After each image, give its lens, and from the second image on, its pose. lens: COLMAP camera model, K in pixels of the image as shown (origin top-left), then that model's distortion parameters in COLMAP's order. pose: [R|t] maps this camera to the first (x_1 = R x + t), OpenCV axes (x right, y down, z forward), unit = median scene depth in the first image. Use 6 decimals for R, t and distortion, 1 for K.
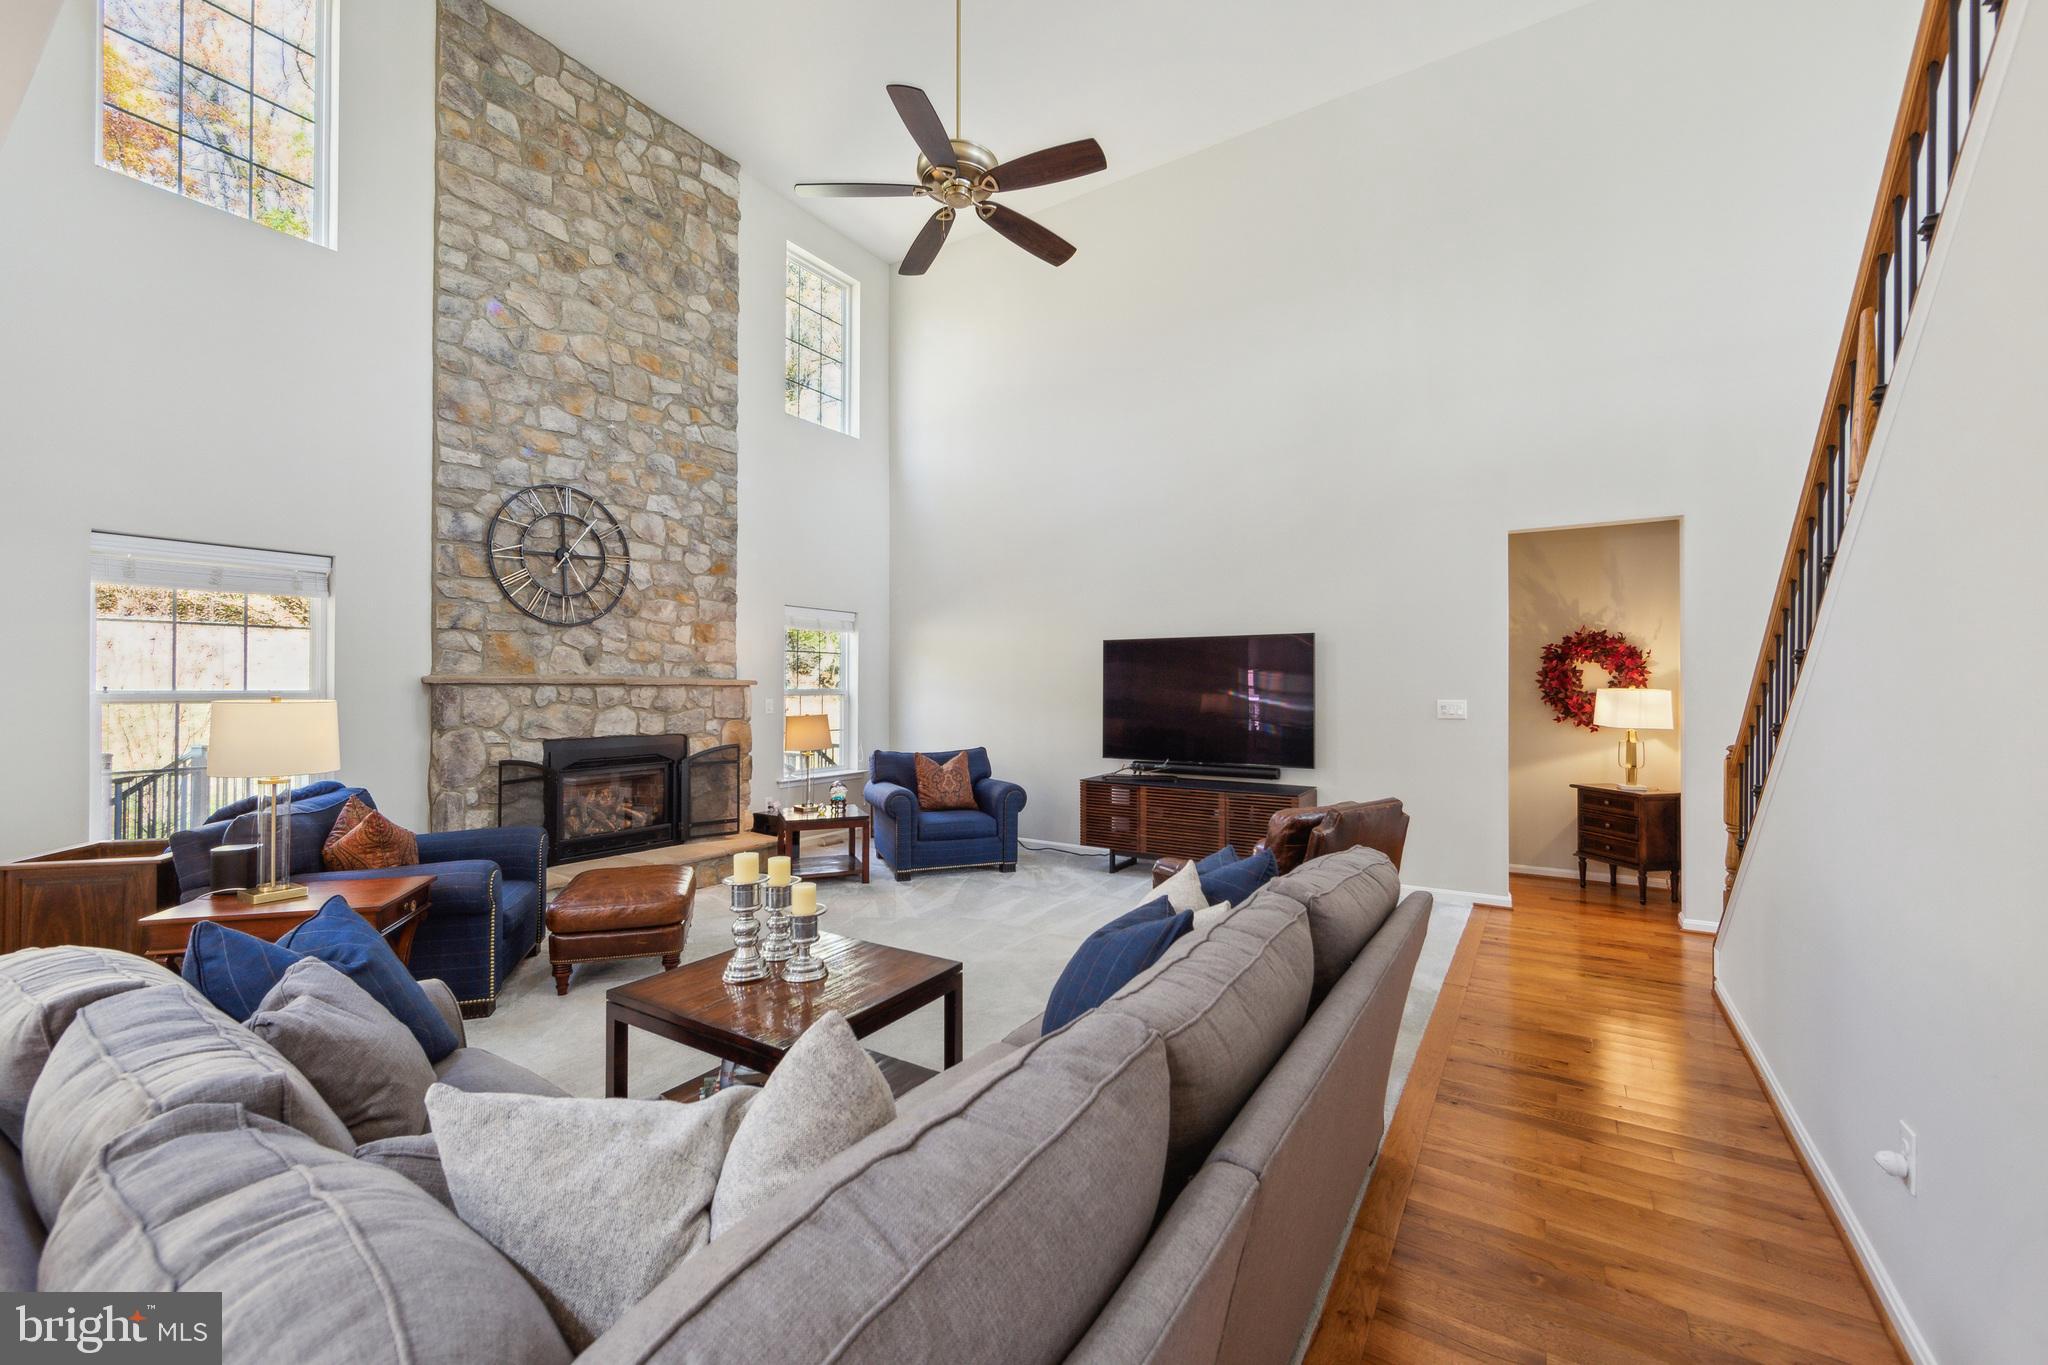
lens RADIAL K [[820.7, 0, 1016.6], [0, 820.7, 680.7], [0, 0, 1]] dist [-0.000671, -0.000213]
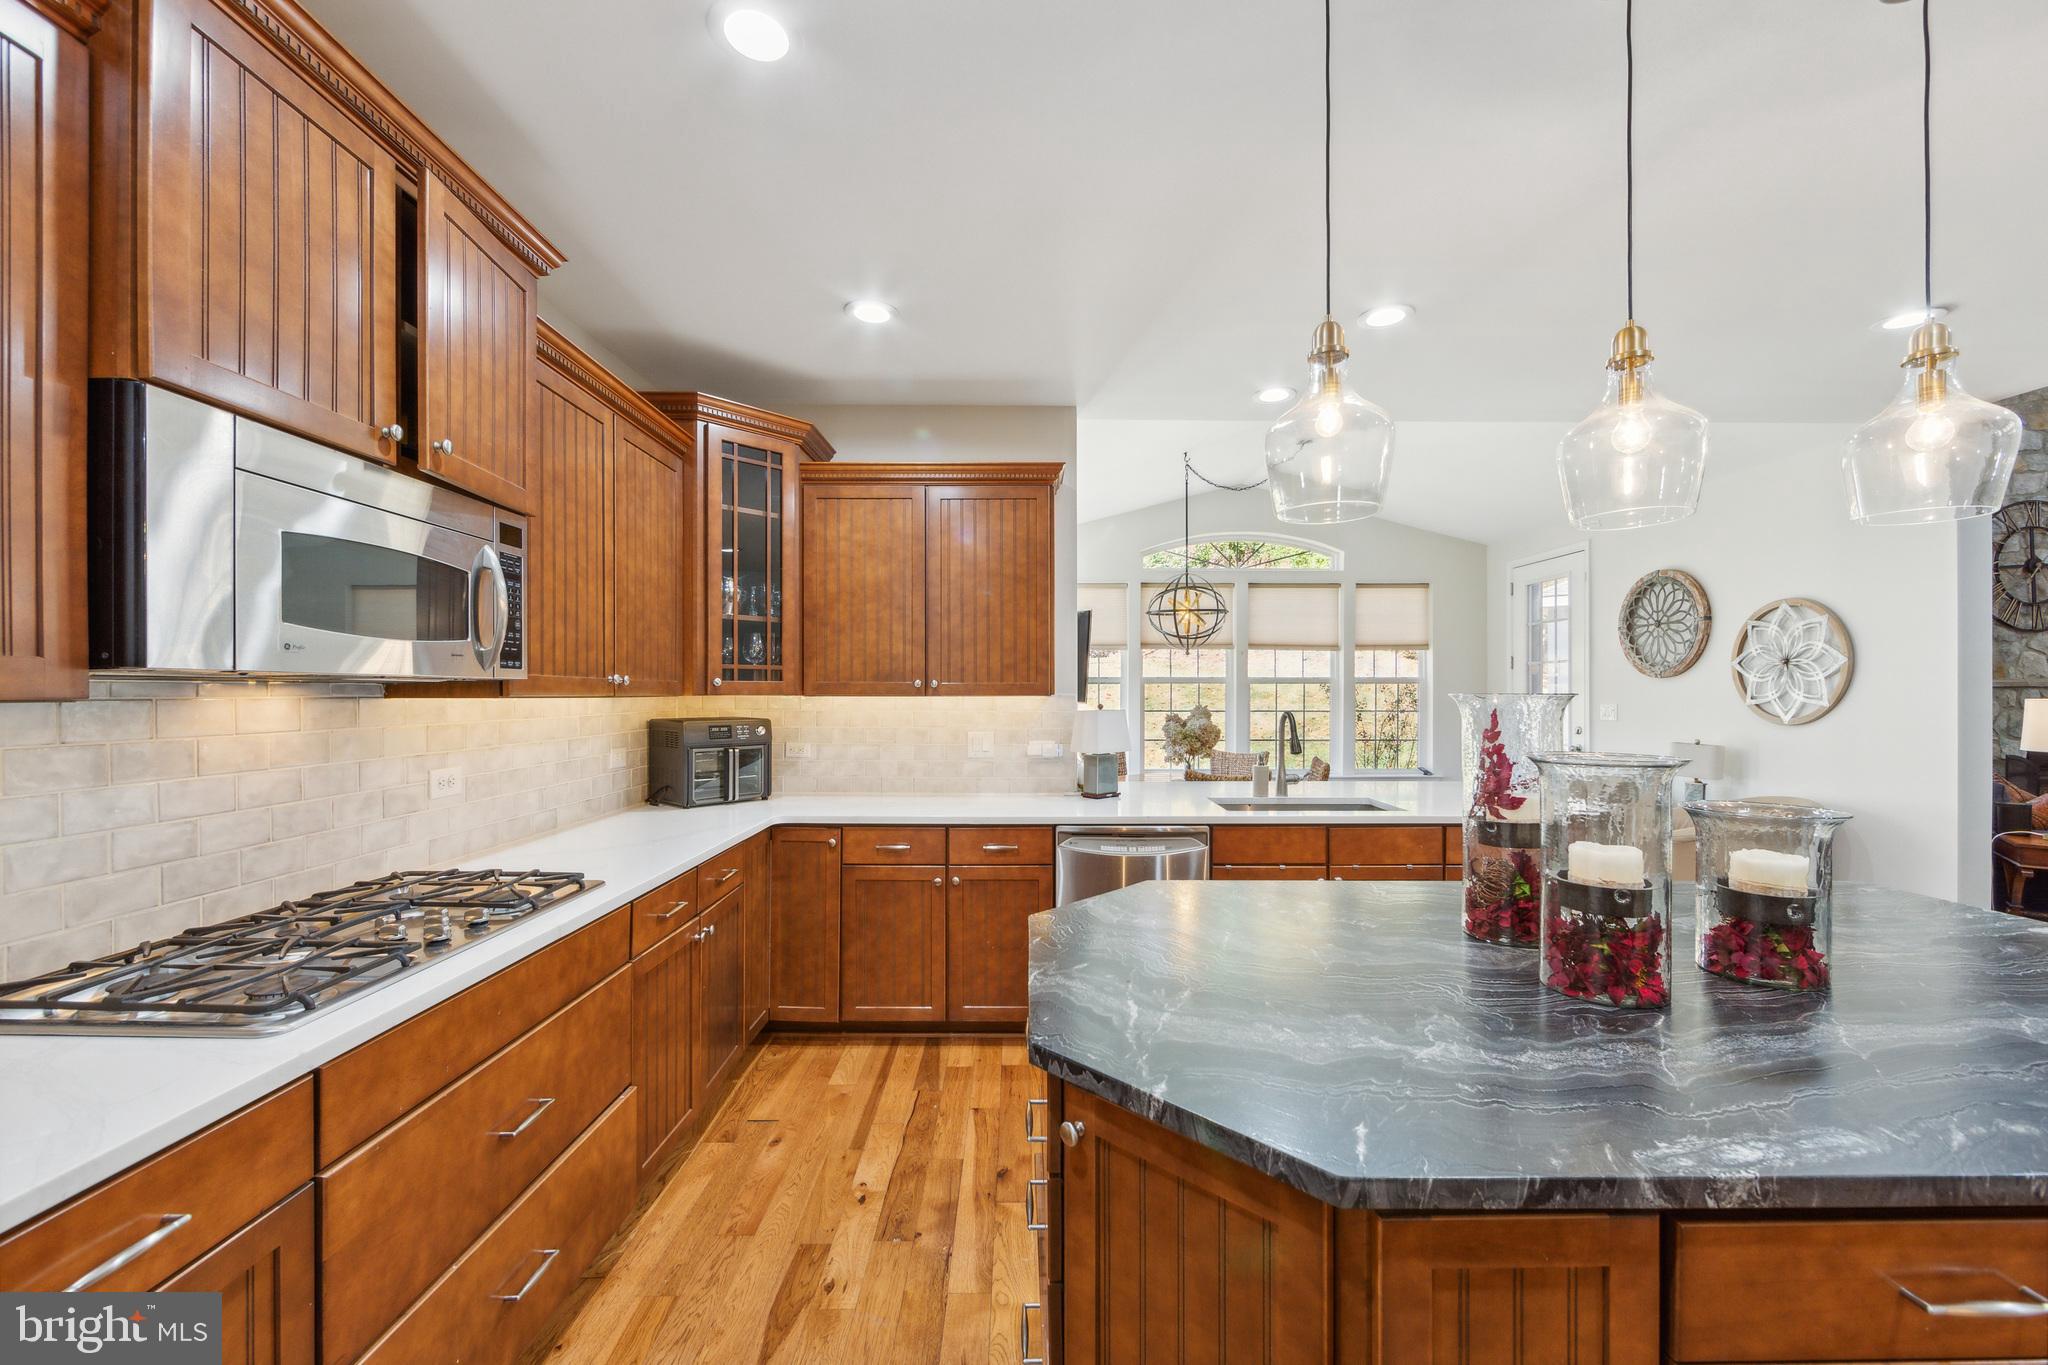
lens RADIAL K [[801.5, 0, 1017.9], [0, 801.5, 688.4], [0, 0, 1]] dist [-0.002717, -0.000197]
pose [[0.546518, -0.004593, -0.837434, -0.383663], [0.007470, 0.999972, -0.000609, -0.003166], [0.837414, -0.005922, 0.546537, -0.621463]]
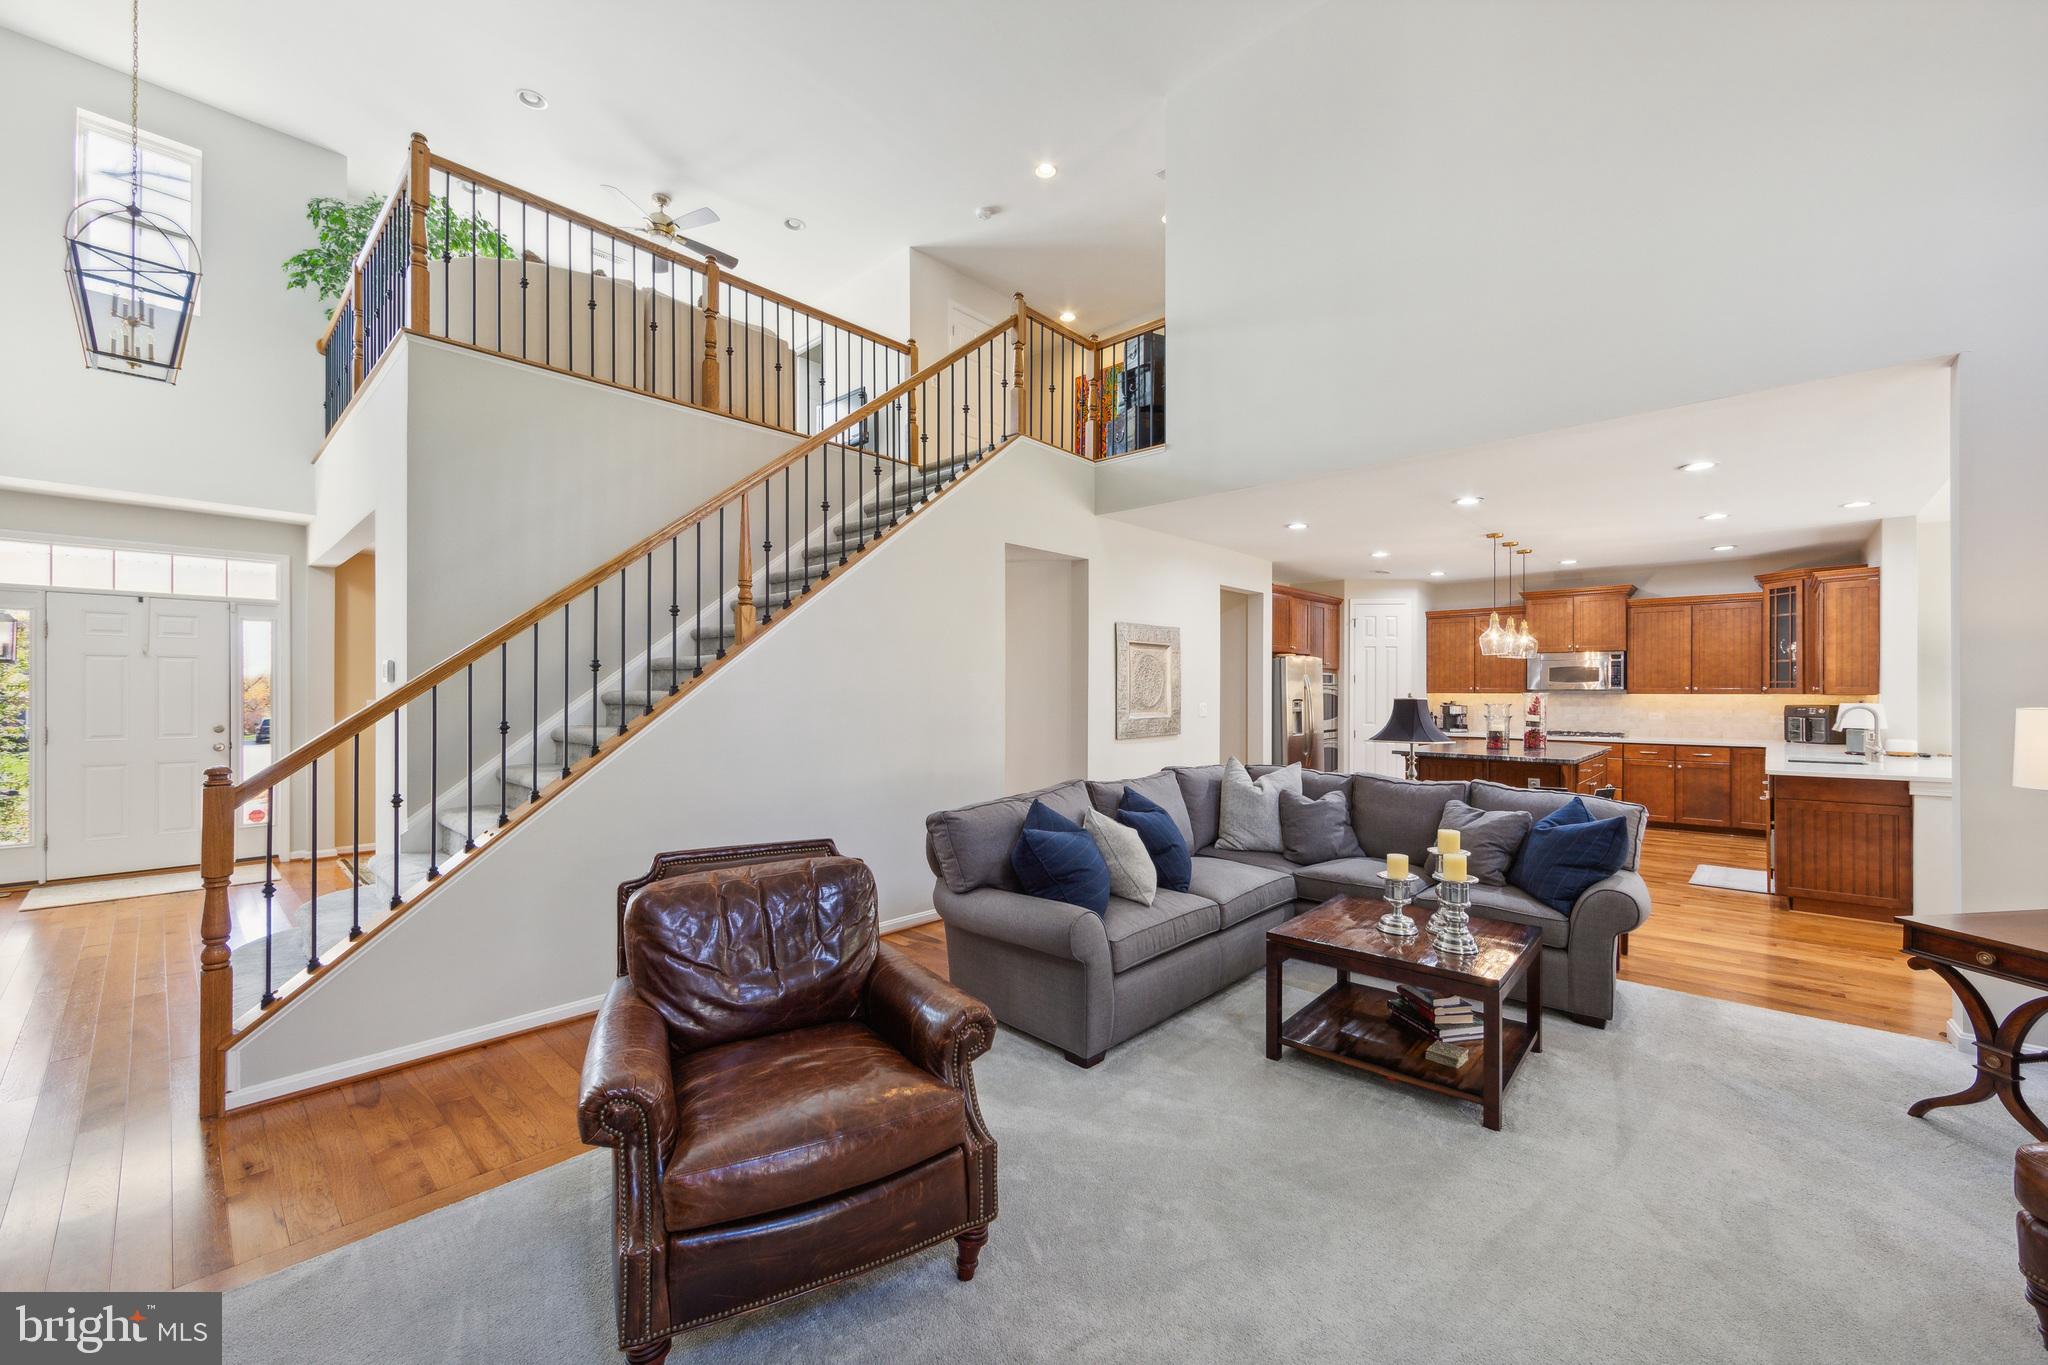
lens RADIAL K [[809.5, 0, 1032.2], [0, 809.5, 689.9], [0, 0, 1]] dist [-0.002453, -0.000323]
pose [[-0.986132, -0.003741, 0.165919, 0.038635], [-0.005053, 0.999959, -0.007486, 0.009018], [-0.165884, -0.008220, -0.986111, 1.046704]]
